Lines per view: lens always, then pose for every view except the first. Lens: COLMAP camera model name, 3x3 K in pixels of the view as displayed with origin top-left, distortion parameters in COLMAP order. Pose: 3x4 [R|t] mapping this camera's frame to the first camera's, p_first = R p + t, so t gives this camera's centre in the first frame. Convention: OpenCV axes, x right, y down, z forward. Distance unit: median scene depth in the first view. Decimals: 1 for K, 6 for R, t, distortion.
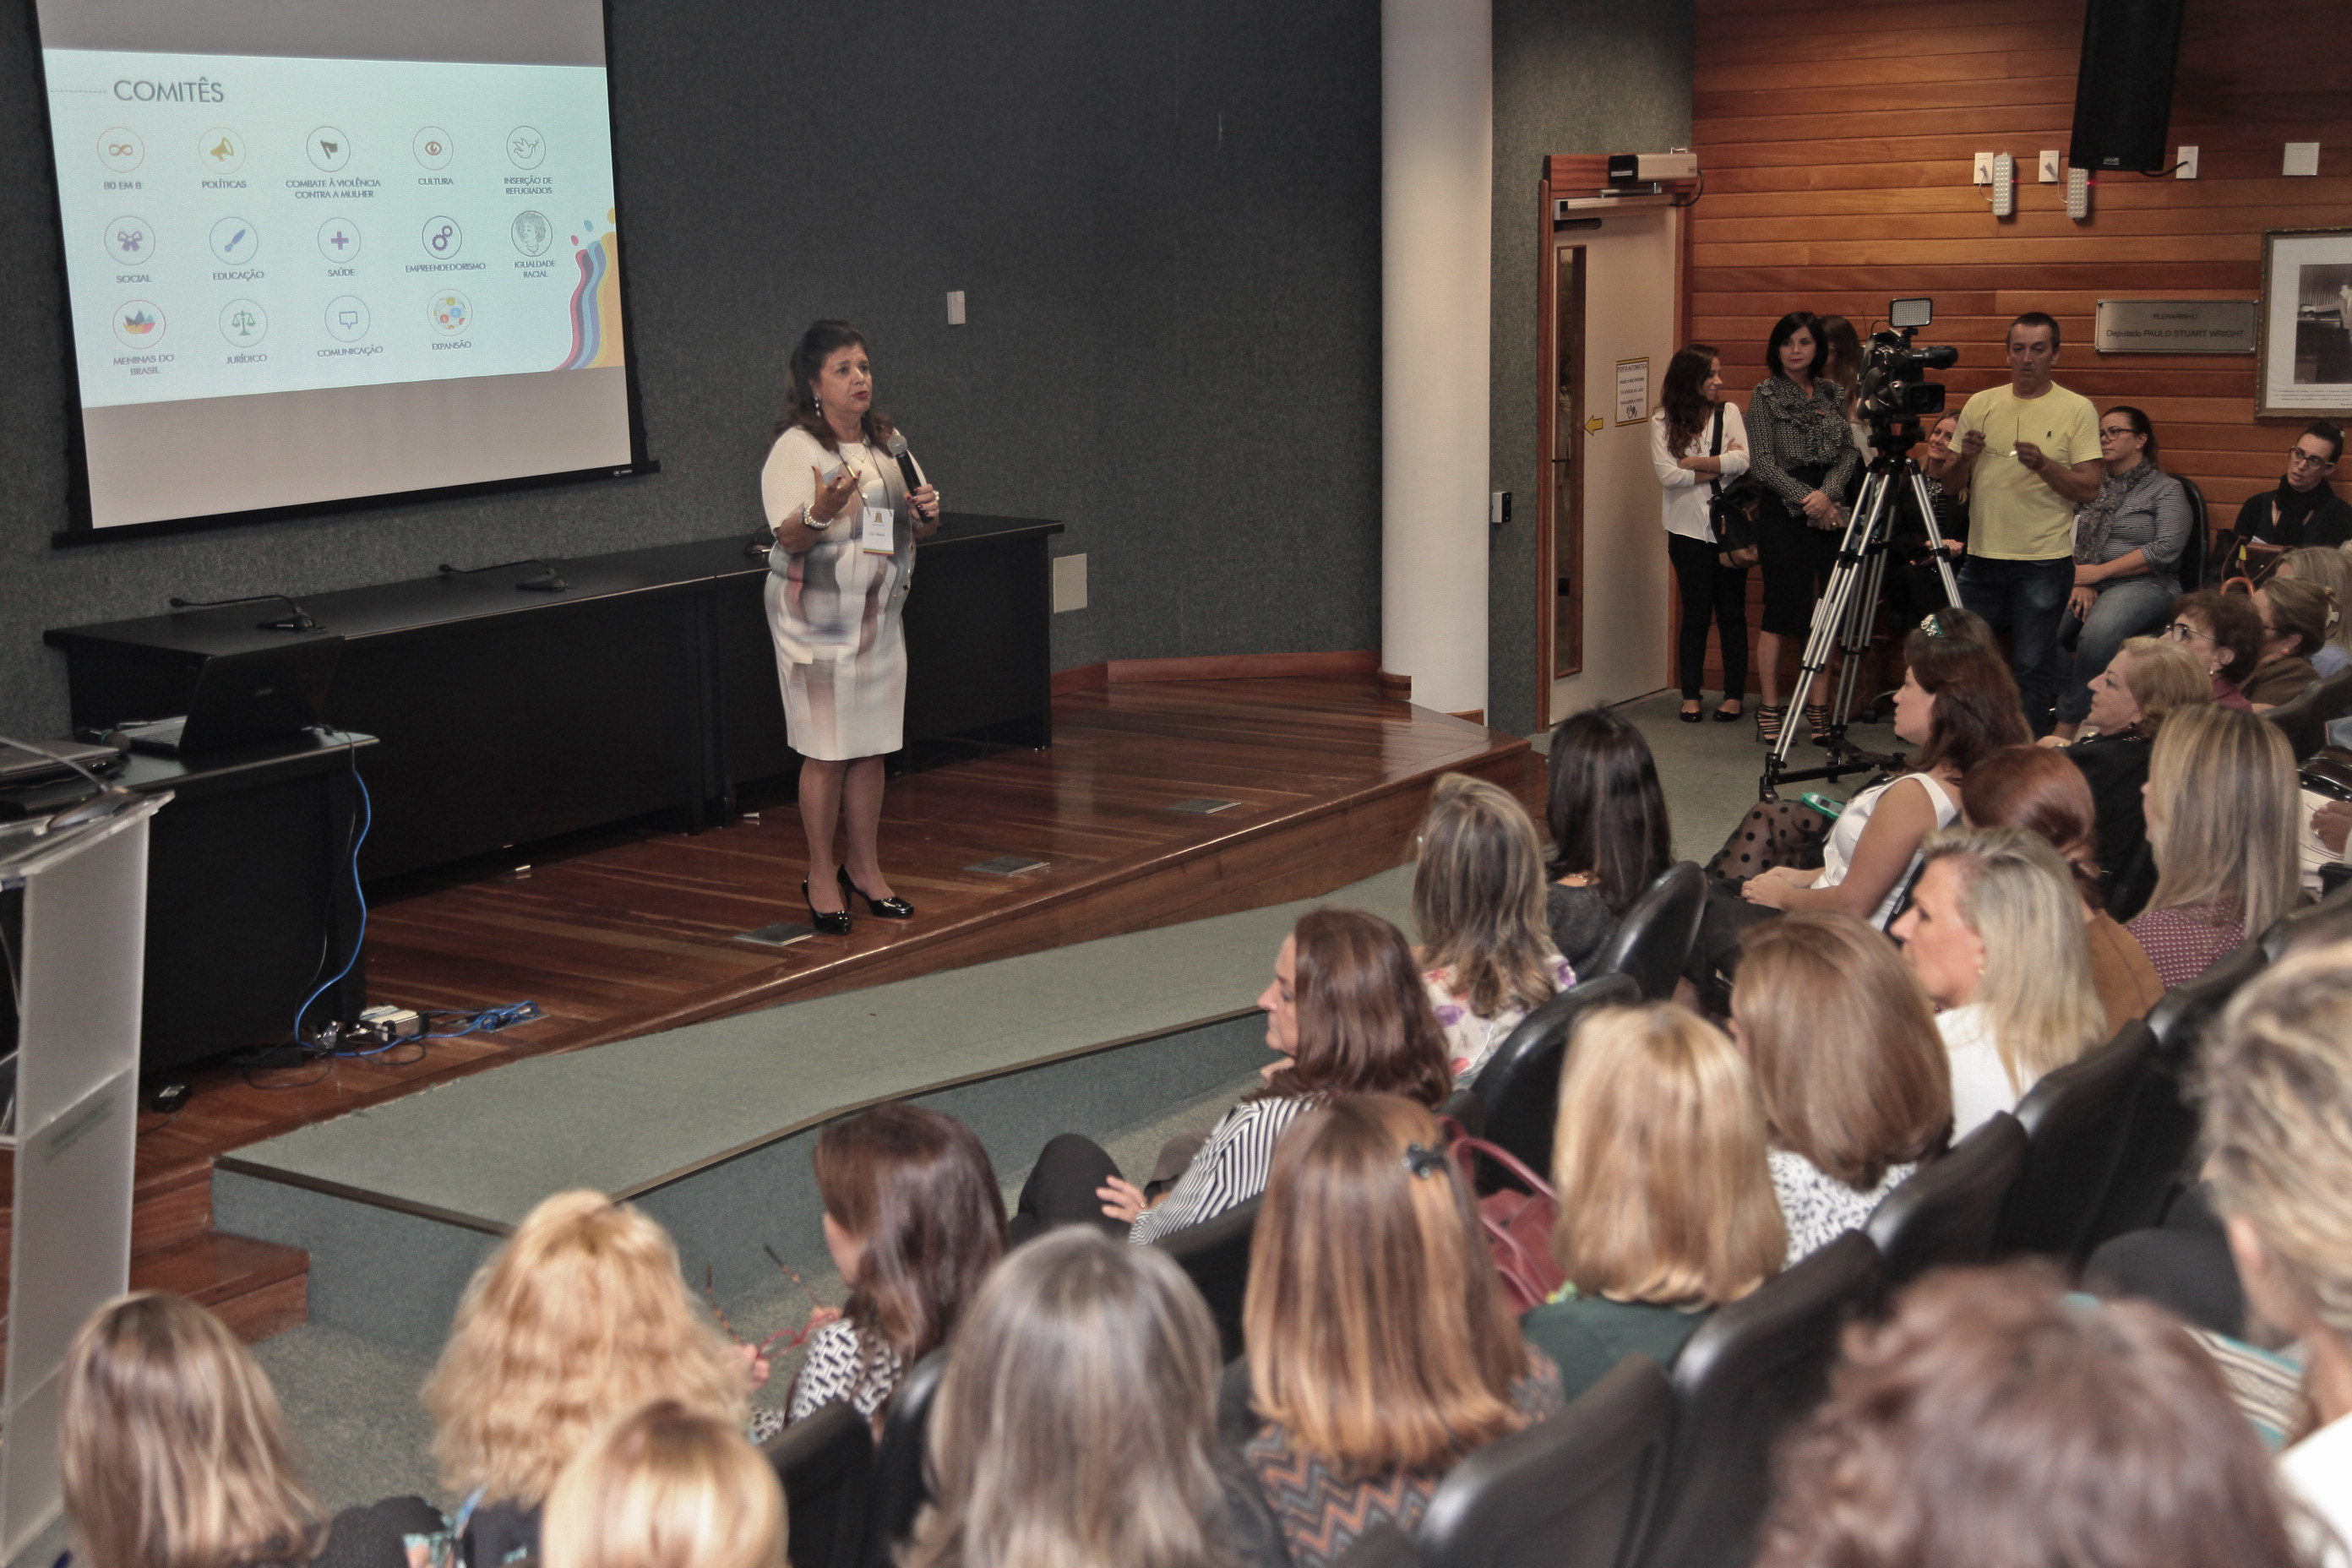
lens RADIAL K [[2924.0, 0, 1176.0], [0, 2924.0, 784.0], [0, 0, 1]] dist [0.075070, 0.422807]
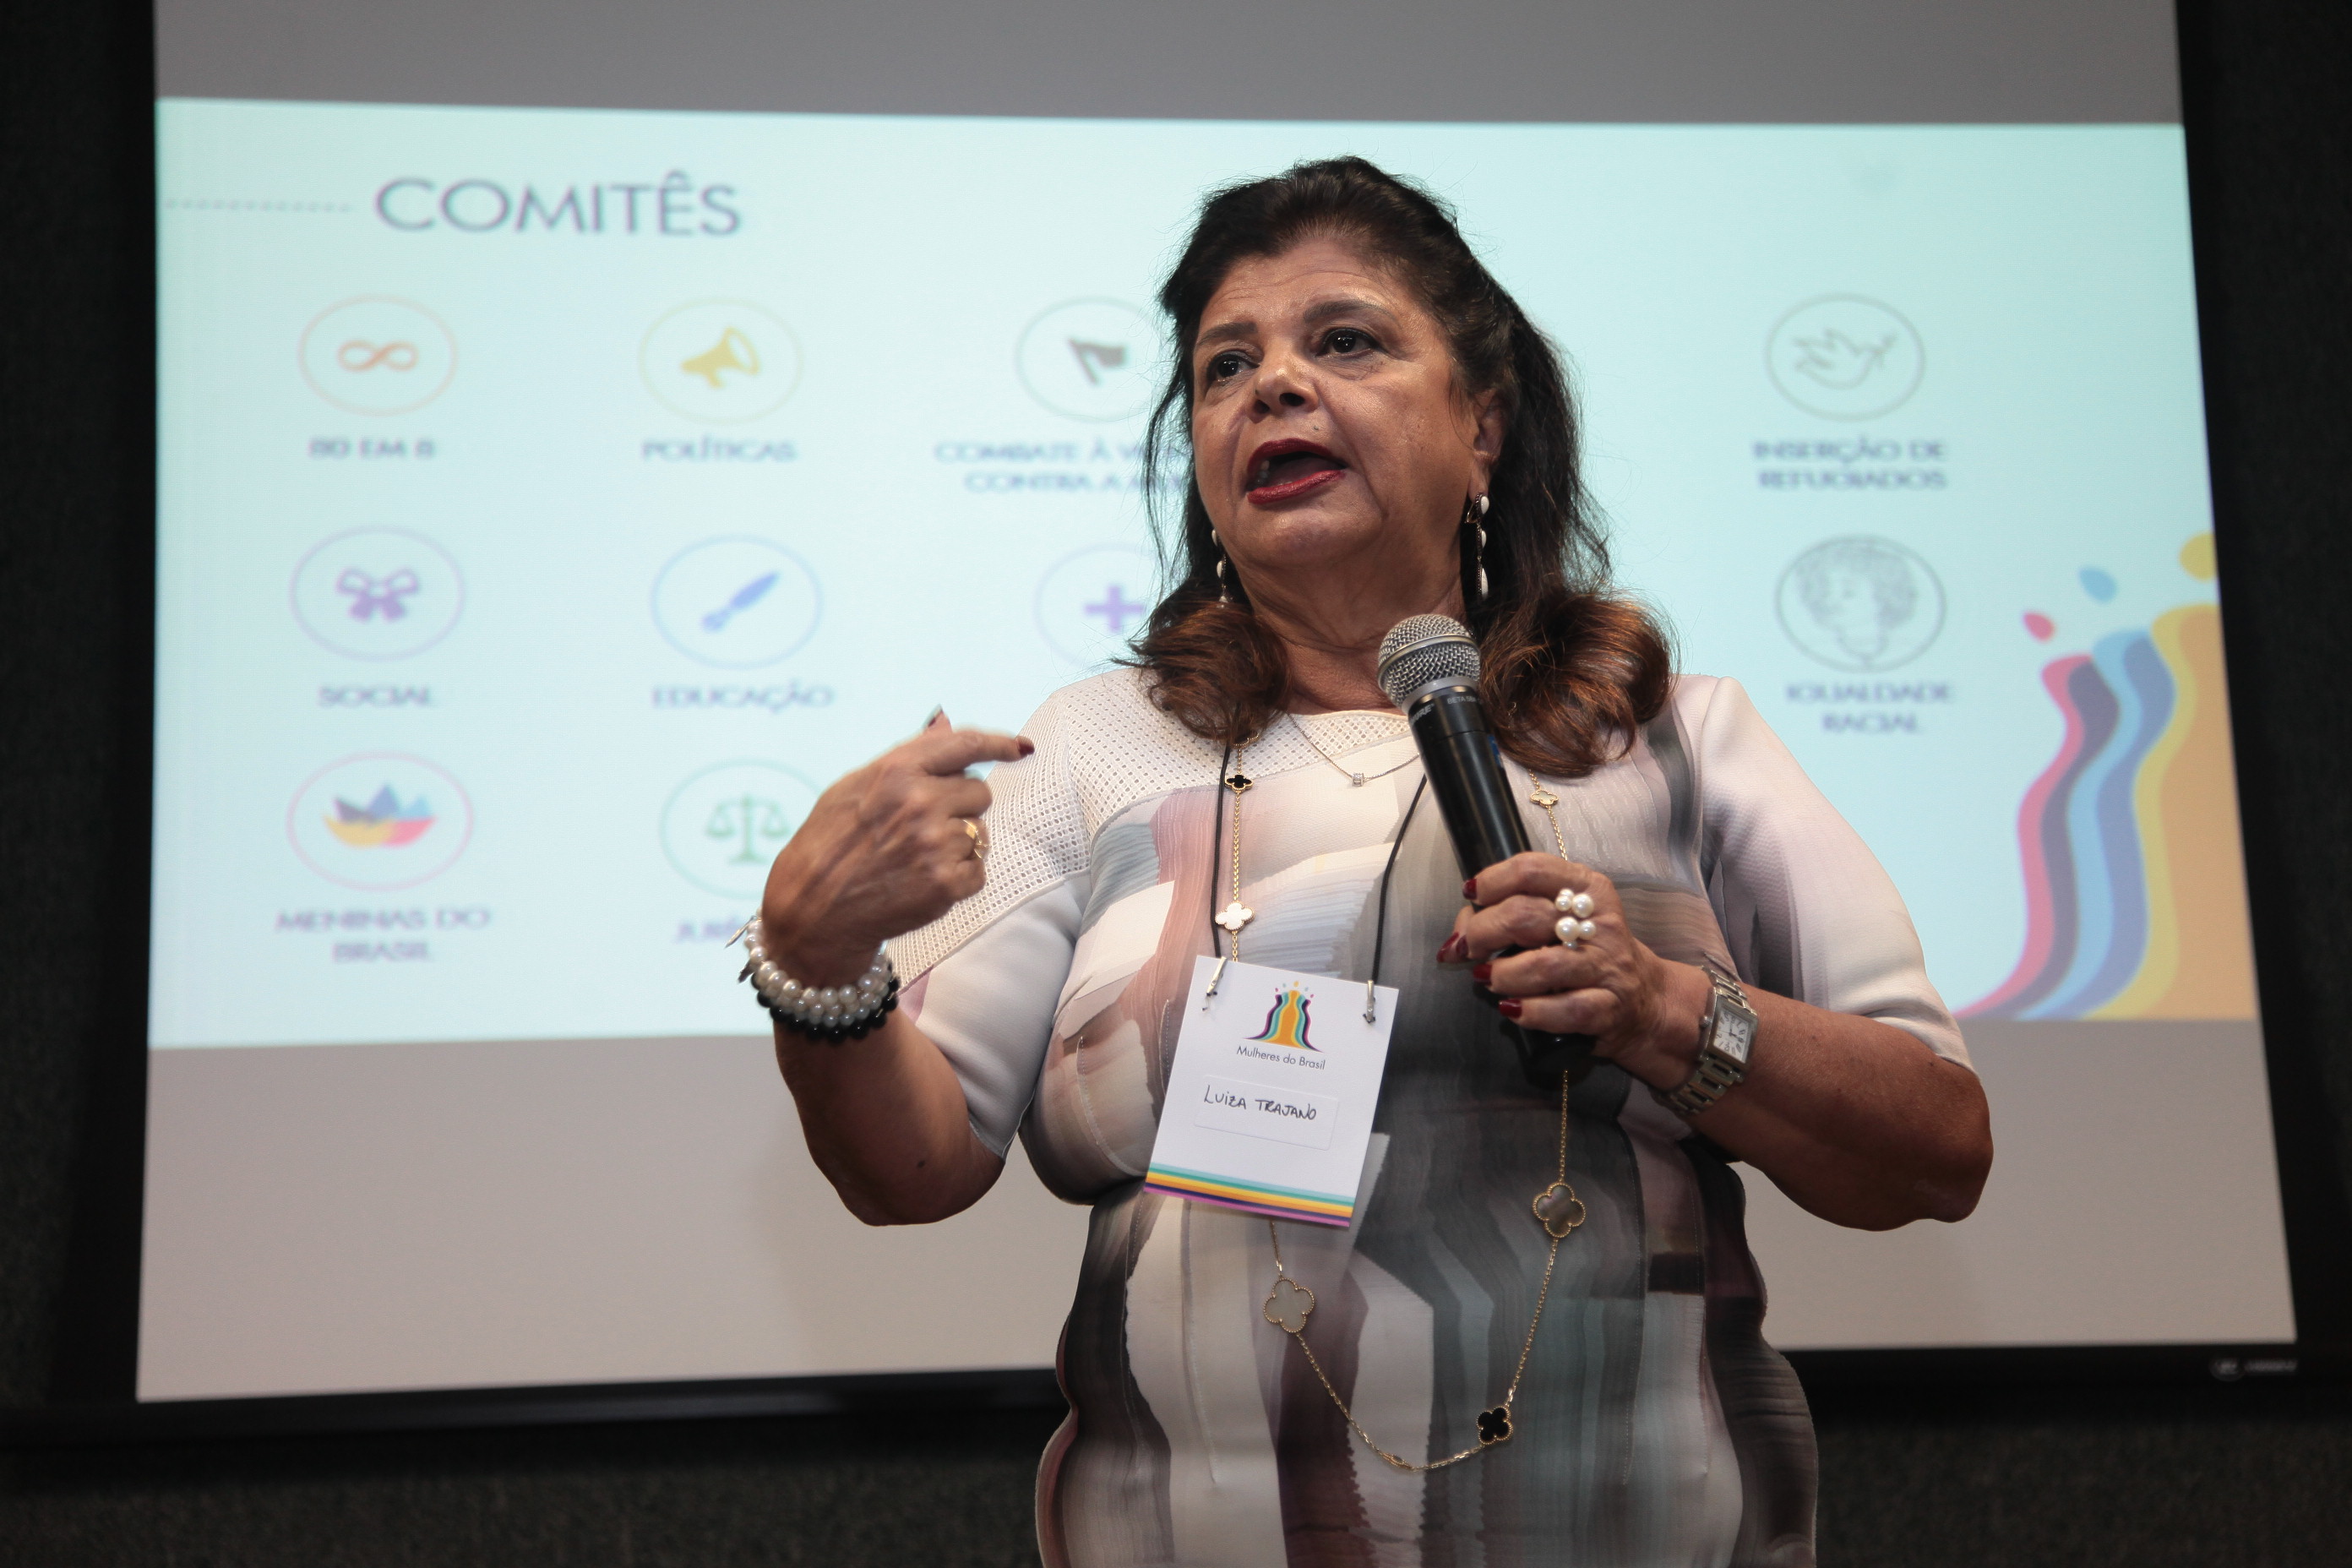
lens RADIAL K [[4219.4, 0, 1176.0], [0, 4219.4, 784.0], [0, 0, 1]] dist [0.365157, -0.004095]
pose [[0.677200, -0.130804, -0.724079, 0.079961], [-0.124482, 0.949519, -0.287953, -0.024771], [0.725192, 0.285137, 0.626732, 0.742885]]
